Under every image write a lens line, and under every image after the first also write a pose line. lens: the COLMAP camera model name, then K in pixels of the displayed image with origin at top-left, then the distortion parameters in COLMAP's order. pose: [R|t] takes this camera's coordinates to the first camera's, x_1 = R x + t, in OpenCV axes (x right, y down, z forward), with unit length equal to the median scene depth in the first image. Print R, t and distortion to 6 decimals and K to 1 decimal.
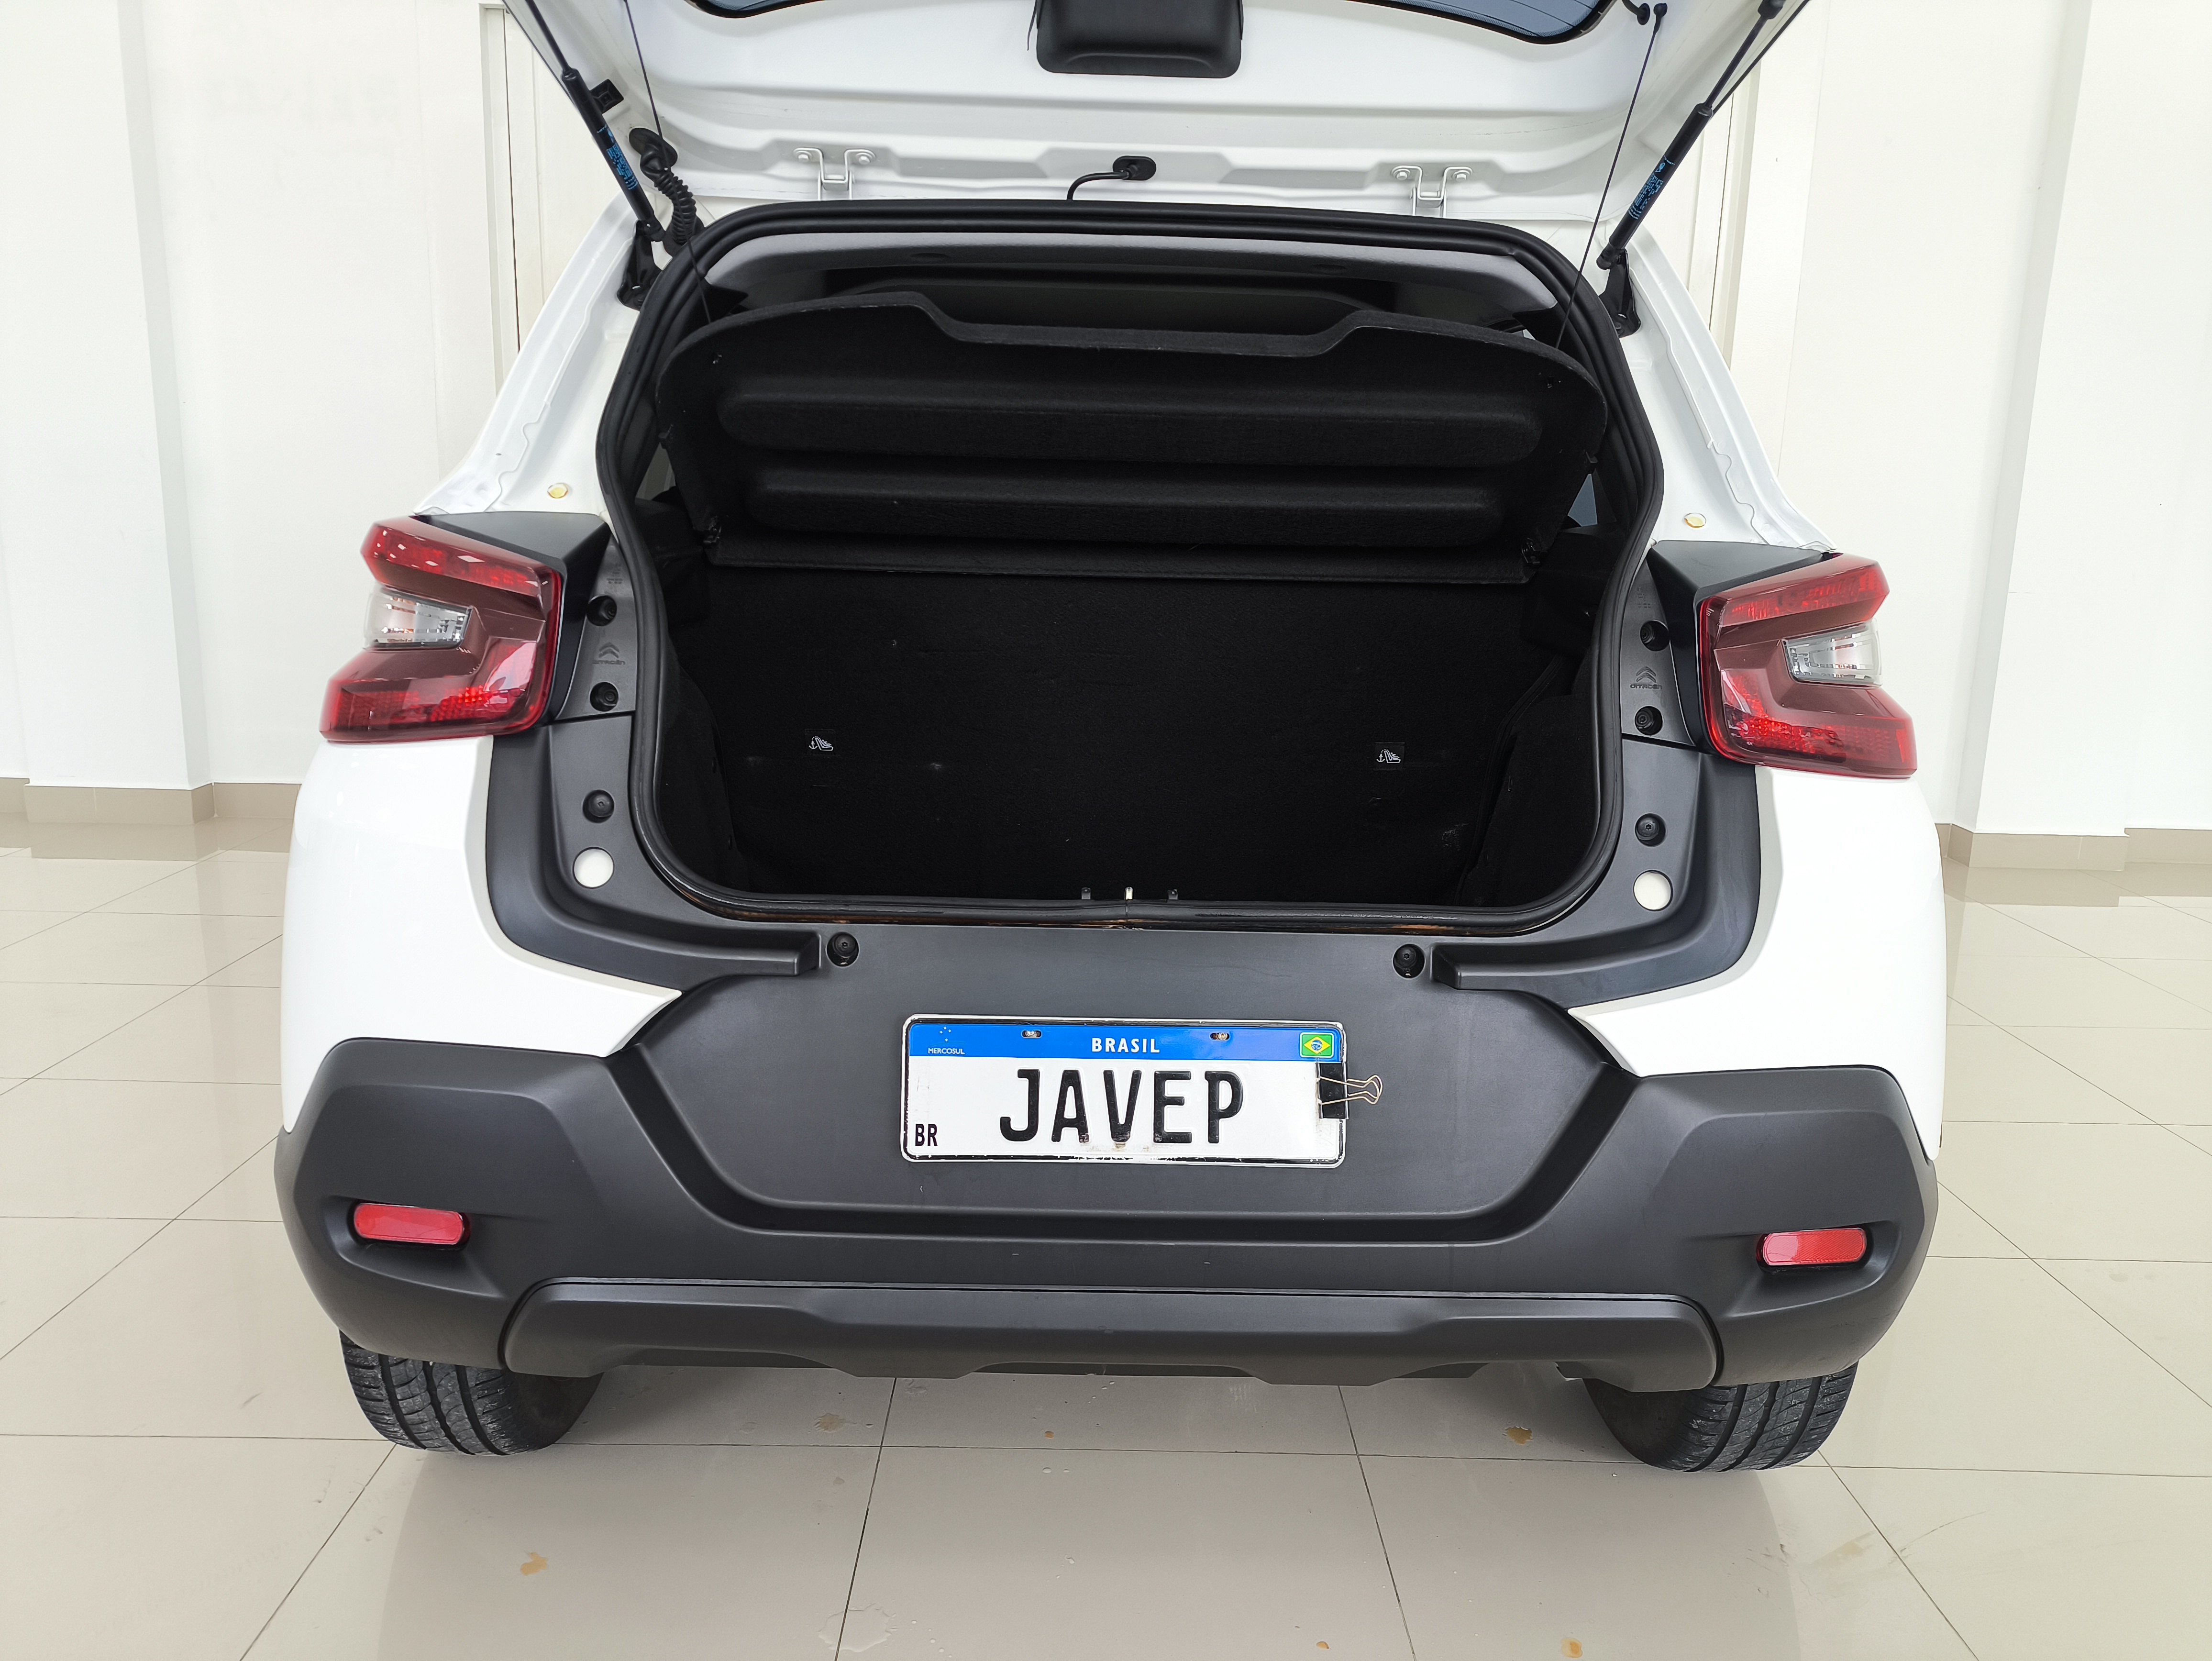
lens RADIAL K [[1632.4, 0, 1106.0], [0, 1632.4, 830.5], [0, 0, 1]] dist [0.035010, -0.002284]
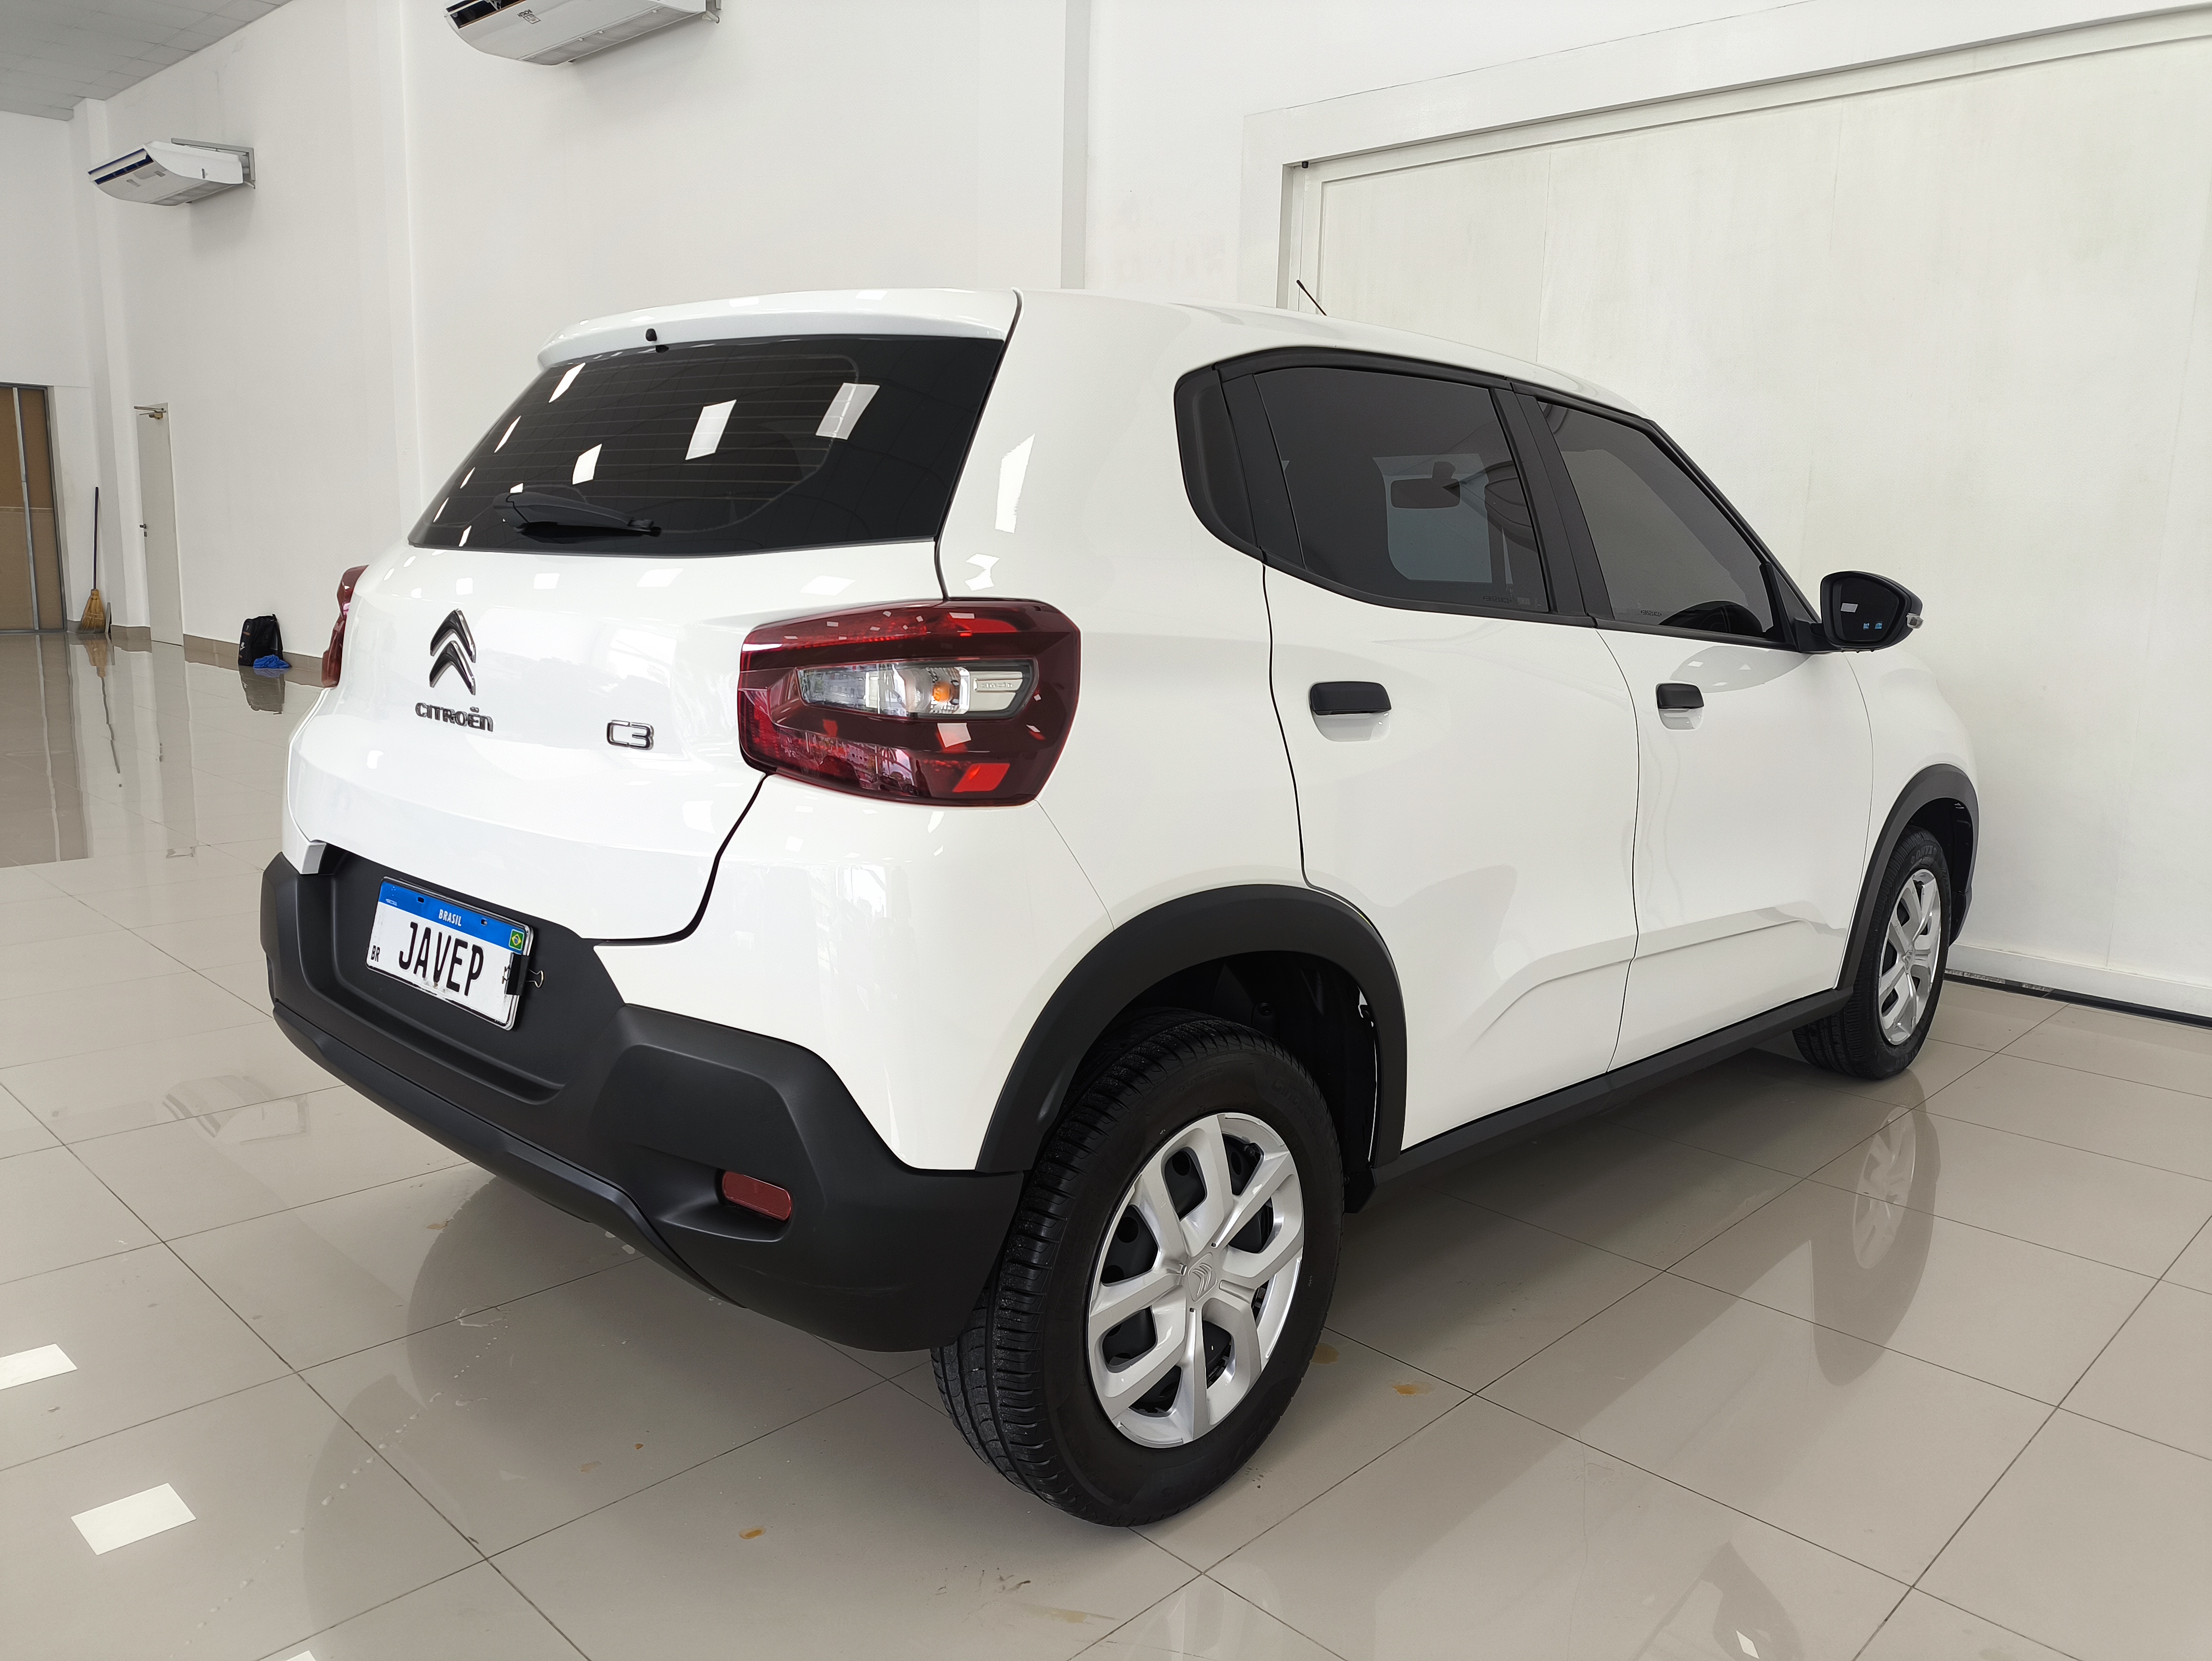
lens RADIAL K [[1708.7, 0, 1107.3], [0, 1708.7, 820.7], [0, 0, 1]] dist [0.030222, -0.000696]
pose [[0.693642, 0.109116, -0.712008, 1.465493], [-0.158036, 0.987430, -0.002634, -0.041523], [0.702770, 0.114350, 0.702167, 0.320195]]
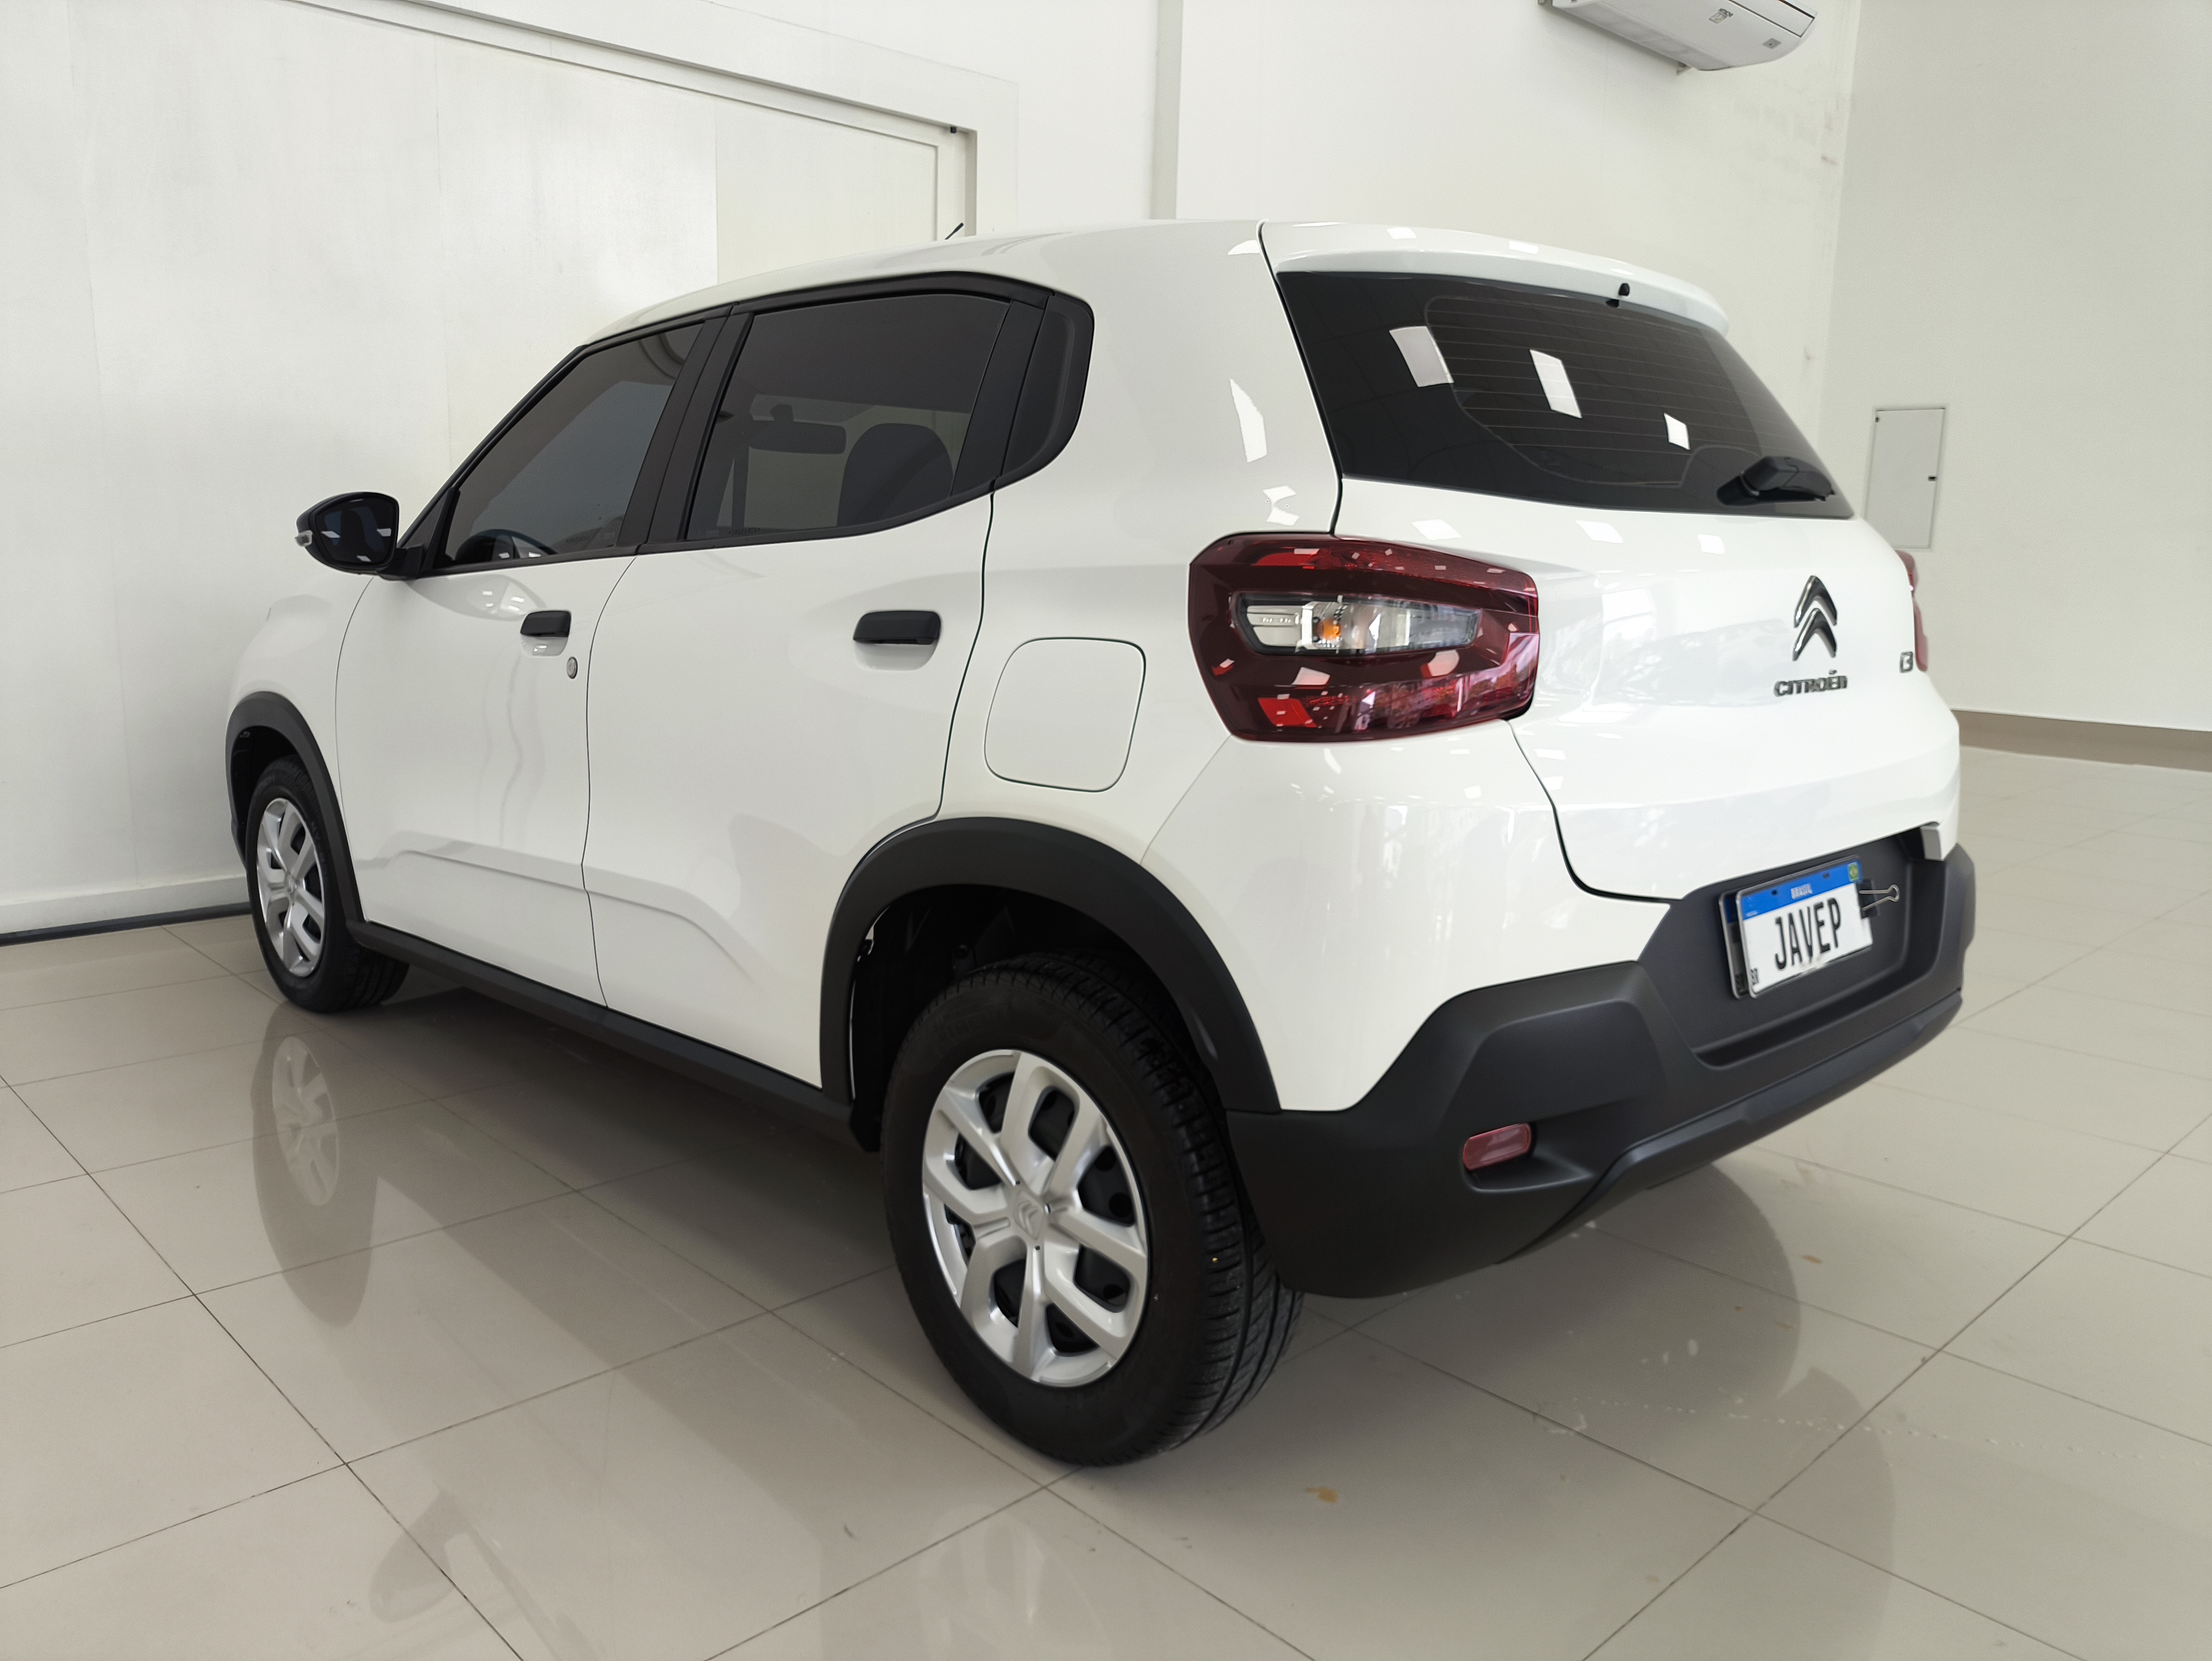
lens RADIAL K [[1651.3, 0, 1098.3], [0, 1651.3, 827.6], [0, 0, 1]] dist [0.043013, 0.000786]
pose [[0.733730, -0.129751, 0.666938, -1.376850], [0.138220, 0.989575, 0.040456, -0.066381], [-0.665234, 0.062500, 0.744015, 0.313945]]
